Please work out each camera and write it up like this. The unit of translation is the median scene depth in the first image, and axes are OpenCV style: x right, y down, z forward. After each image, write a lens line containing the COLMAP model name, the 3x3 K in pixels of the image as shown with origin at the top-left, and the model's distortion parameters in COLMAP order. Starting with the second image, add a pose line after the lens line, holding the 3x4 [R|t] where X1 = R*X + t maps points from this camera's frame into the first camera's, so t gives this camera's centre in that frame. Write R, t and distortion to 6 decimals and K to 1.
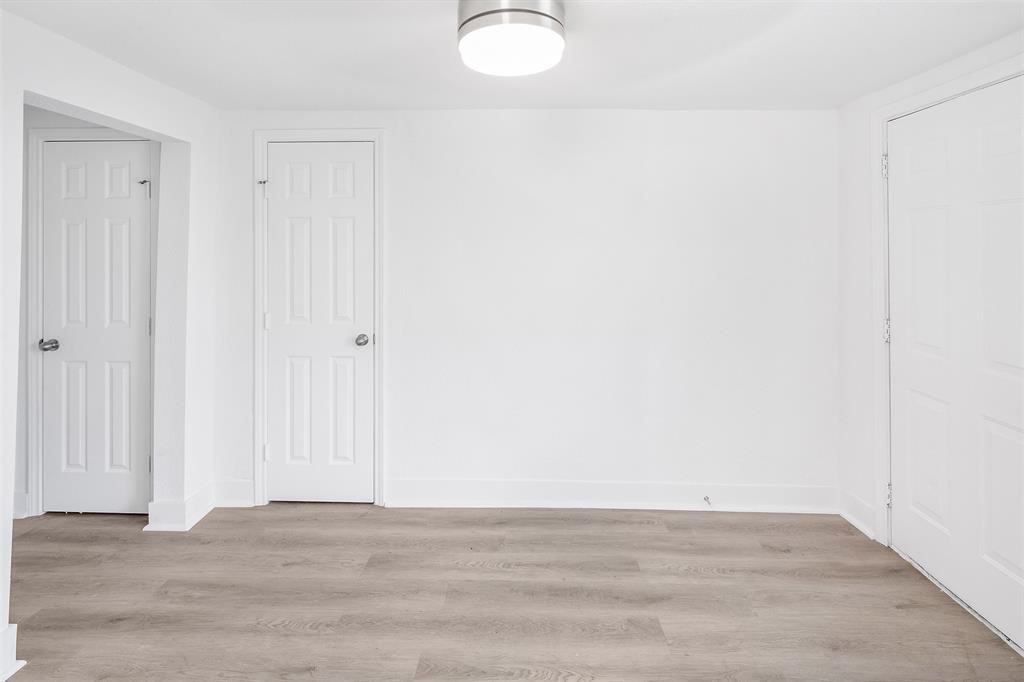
lens RADIAL K [[499.5, 0, 517.4], [0, 499.5, 344.8], [0, 0, 1]] dist [-0.001130, 0.000034]
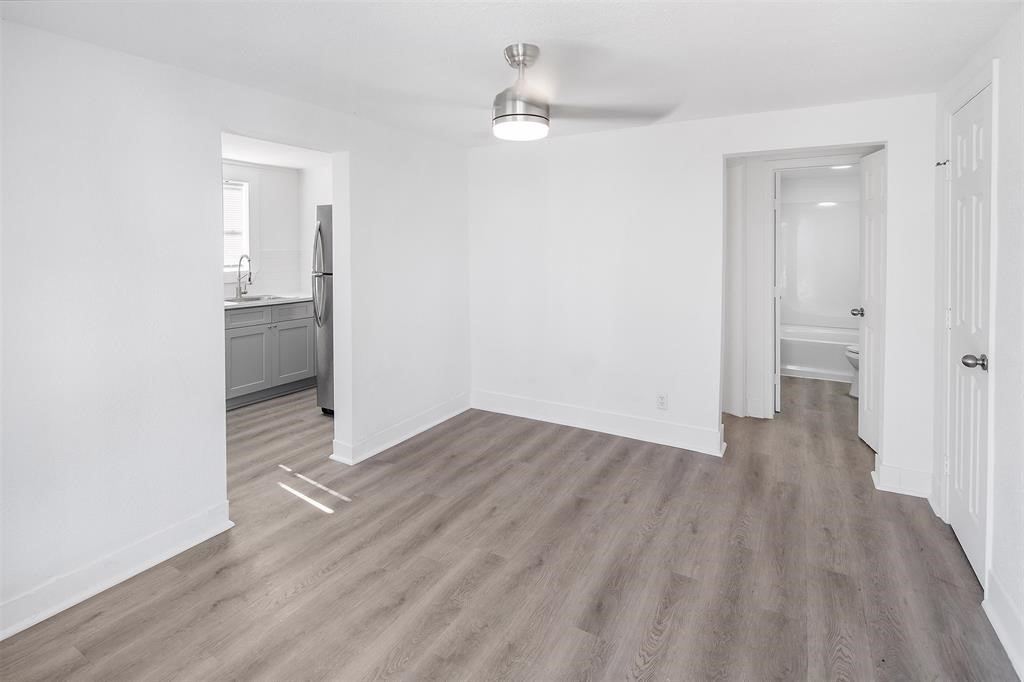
lens RADIAL K [[499.5, 0, 519.3], [0, 499.5, 336.9], [0, 0, 1]] dist [-0.001130, 0.000034]
pose [[-0.479488, 0.162542, -0.862364, 0.774816], [-0.169804, 0.946939, 0.272897, -0.154268], [0.860963, 0.277283, -0.426446, 0.800512]]
